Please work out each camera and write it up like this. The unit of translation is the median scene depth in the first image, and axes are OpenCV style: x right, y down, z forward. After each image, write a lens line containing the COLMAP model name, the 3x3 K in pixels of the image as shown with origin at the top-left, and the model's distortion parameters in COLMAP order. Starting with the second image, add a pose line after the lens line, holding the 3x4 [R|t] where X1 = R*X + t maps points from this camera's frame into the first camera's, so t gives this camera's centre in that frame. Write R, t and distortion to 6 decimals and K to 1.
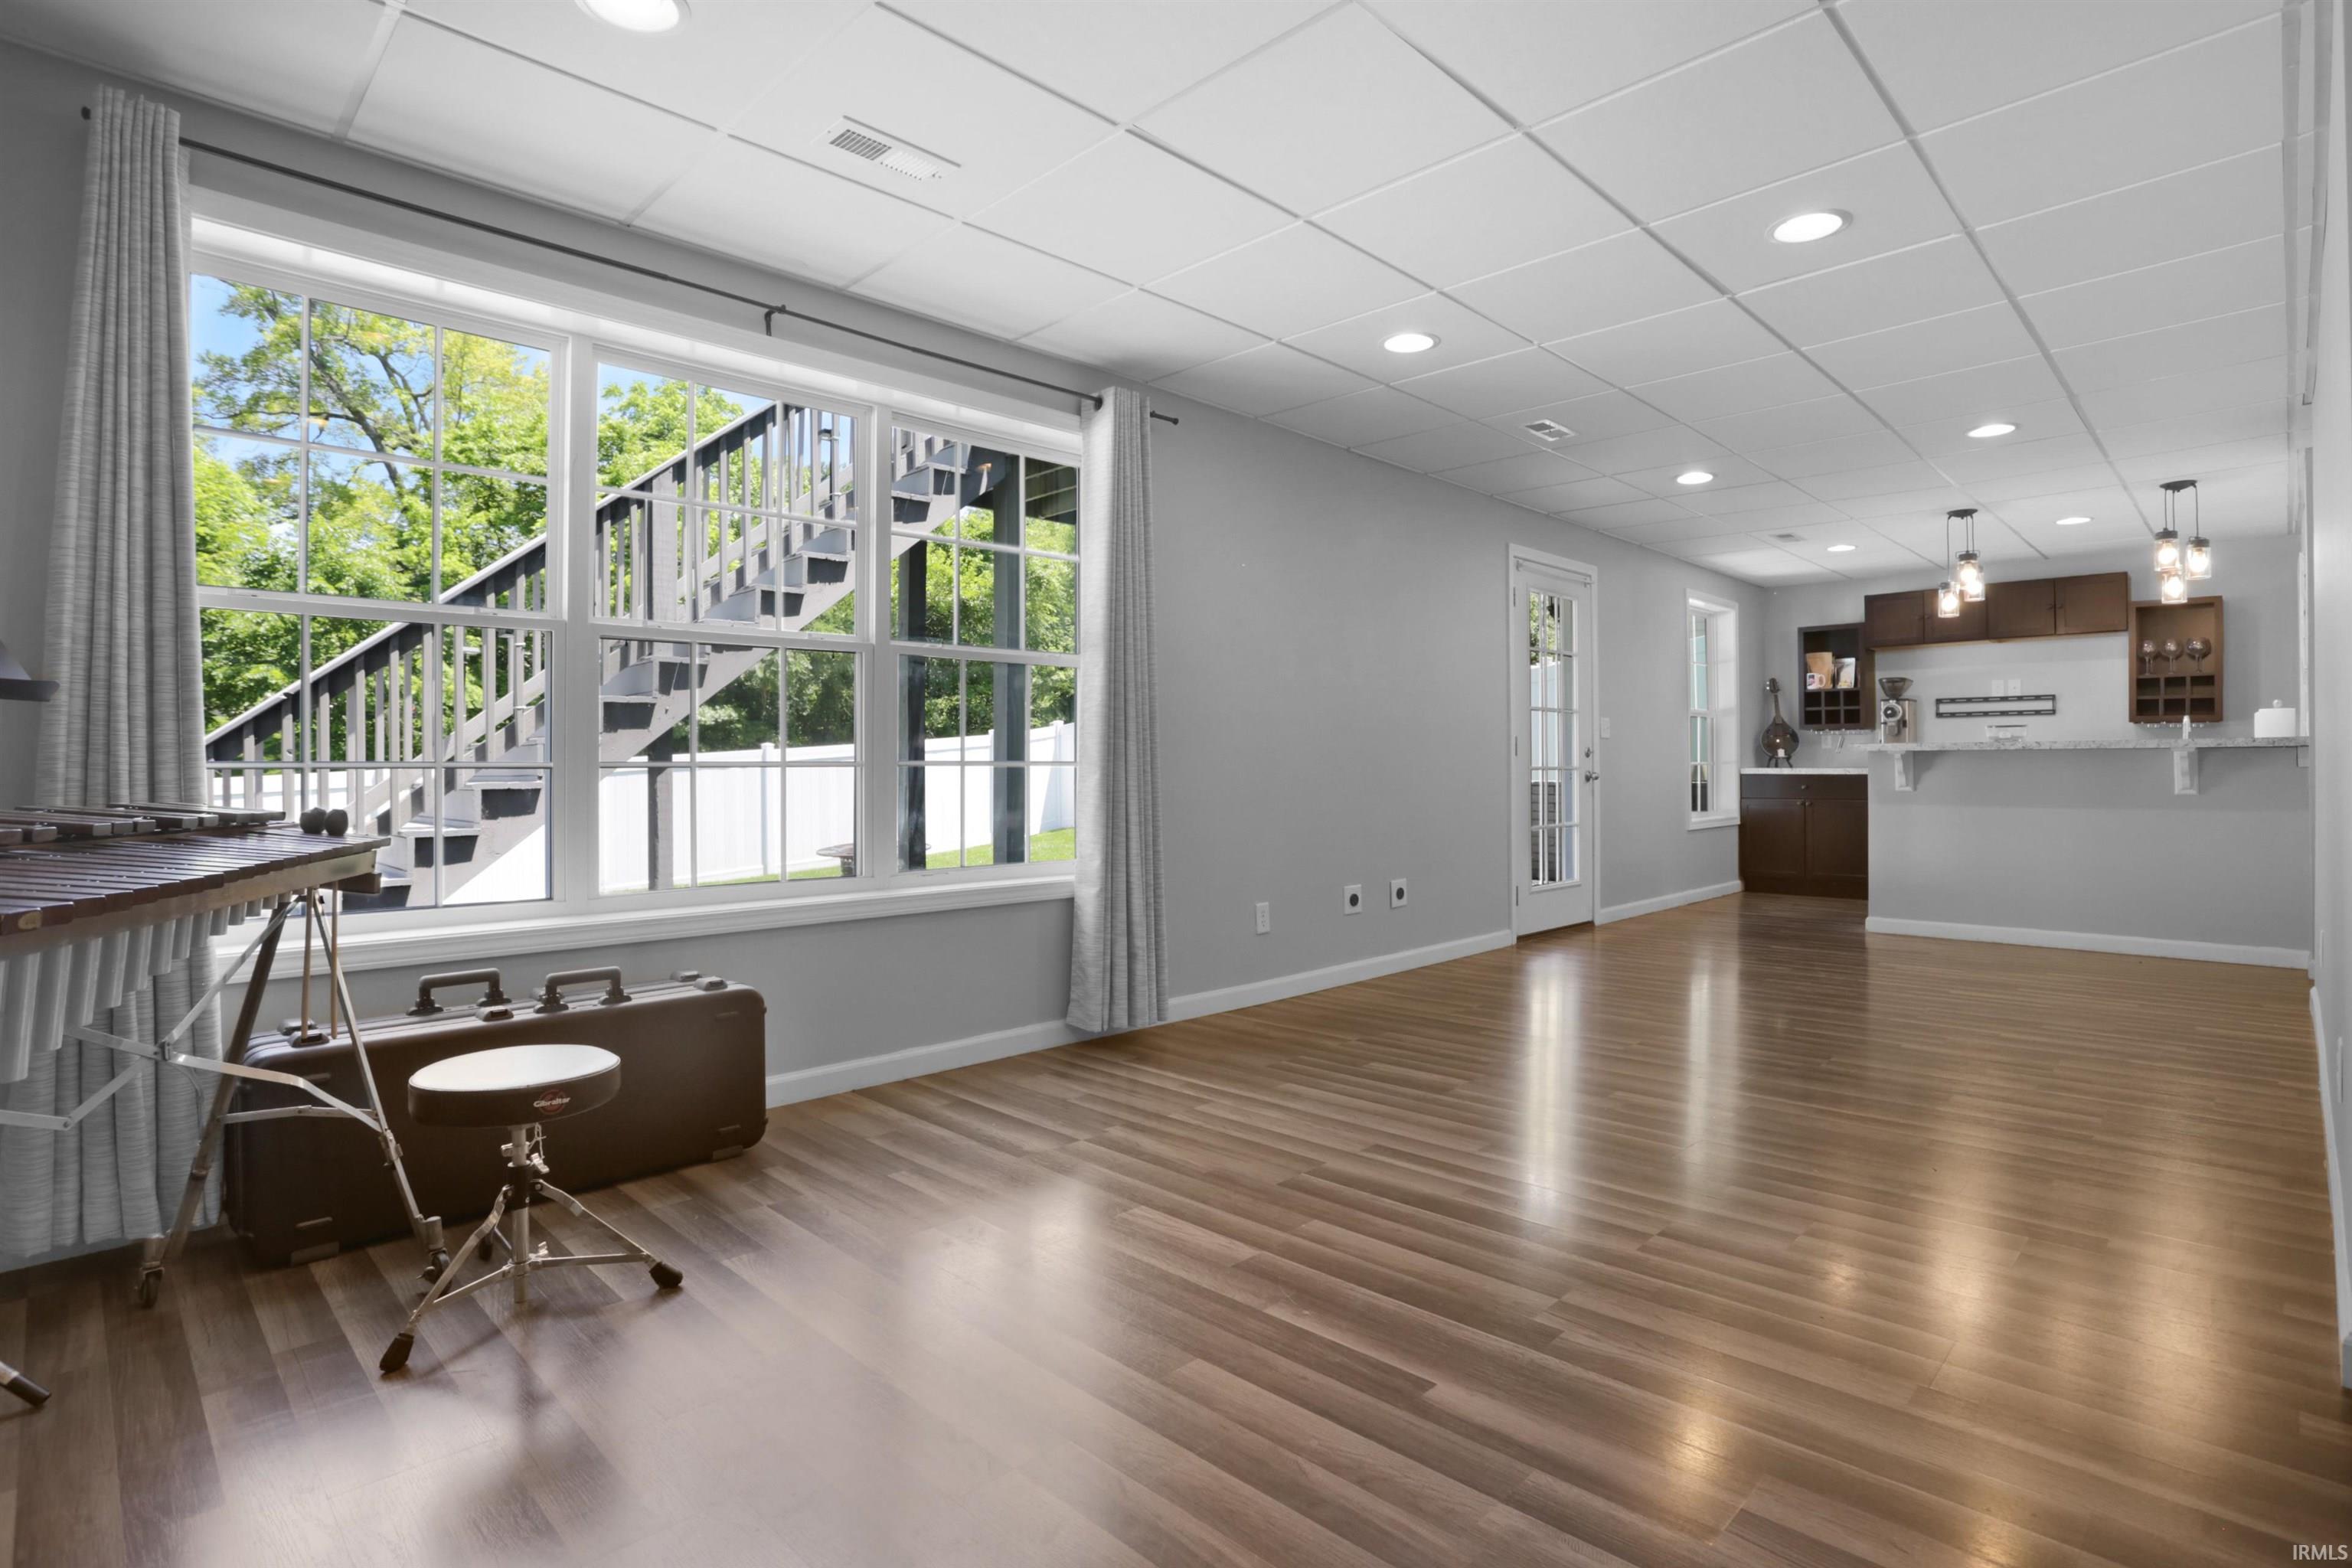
lens RADIAL K [[1152.5, 0, 1176.0], [0, 1152.5, 784.0], [0, 0, 1]] dist [-0.097188, 0.039411]
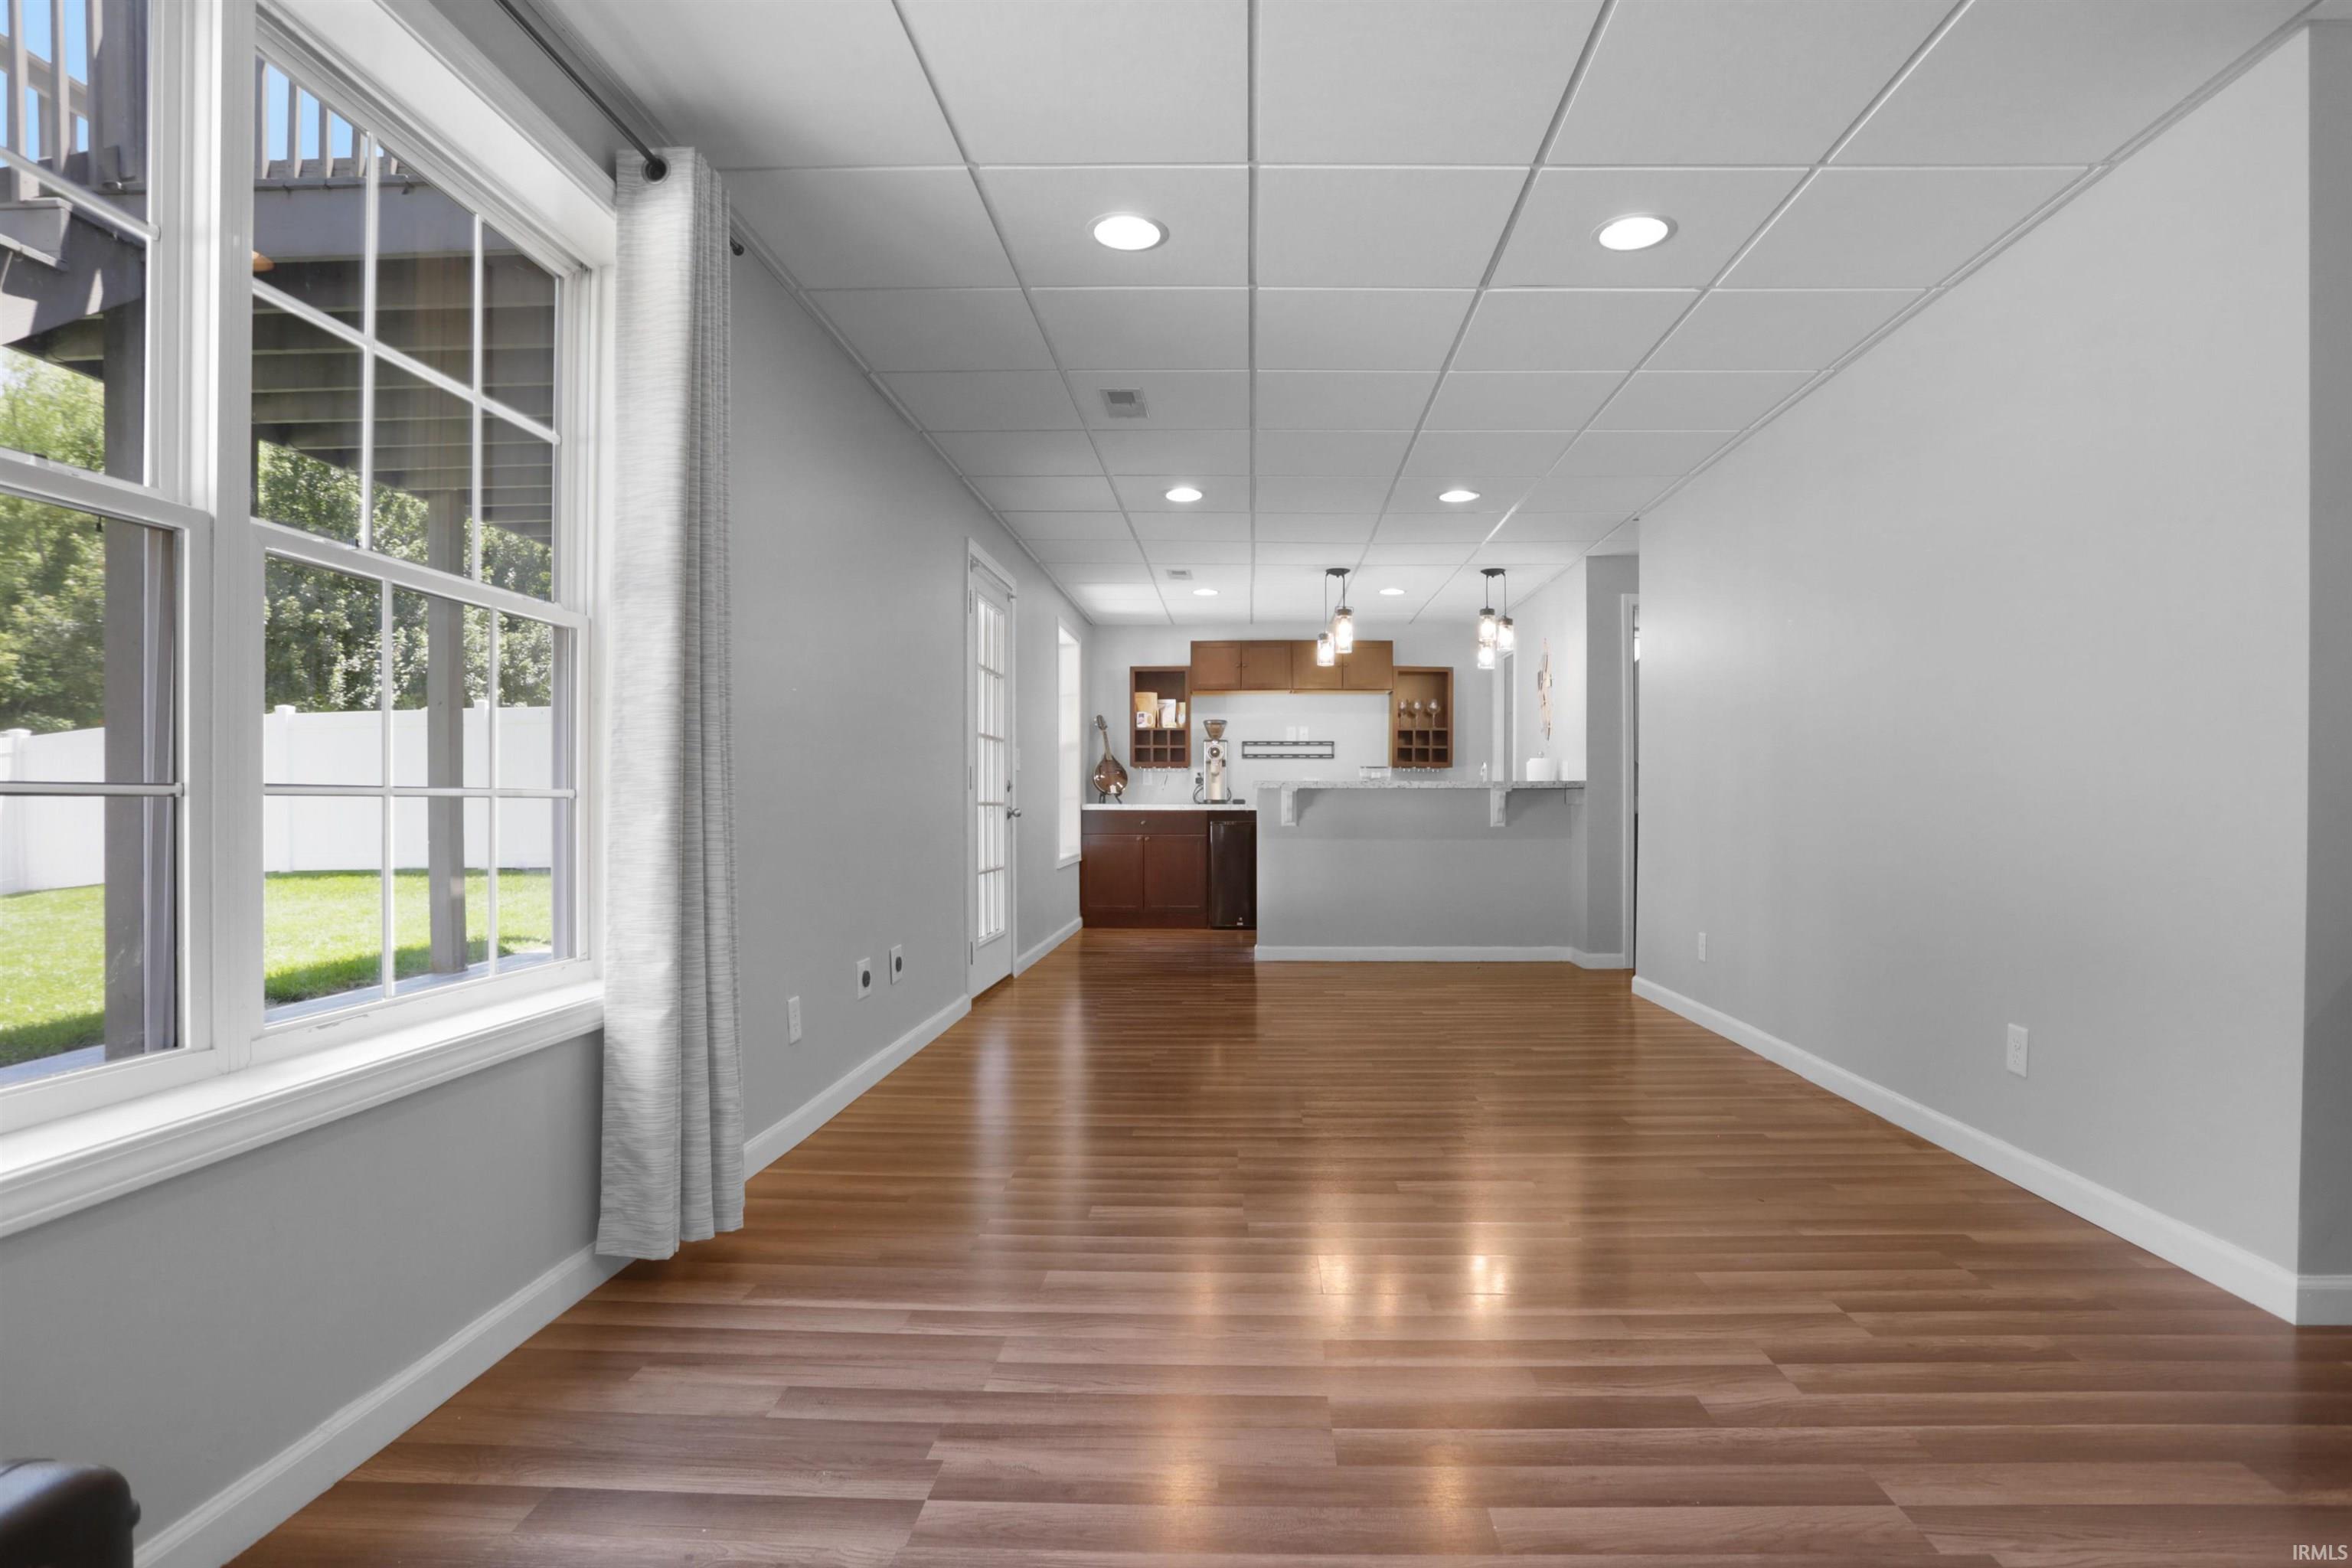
lens RADIAL K [[1156.2, 0, 1177.7], [0, 1156.2, 821.3], [0, 0, 1]] dist [-0.074209, 0.037736]
pose [[0.727122, -0.005923, 0.686482, -0.187721], [0.004098, 0.999982, 0.004287, -0.003830], [-0.686496, -0.000304, 0.727134, 0.280854]]
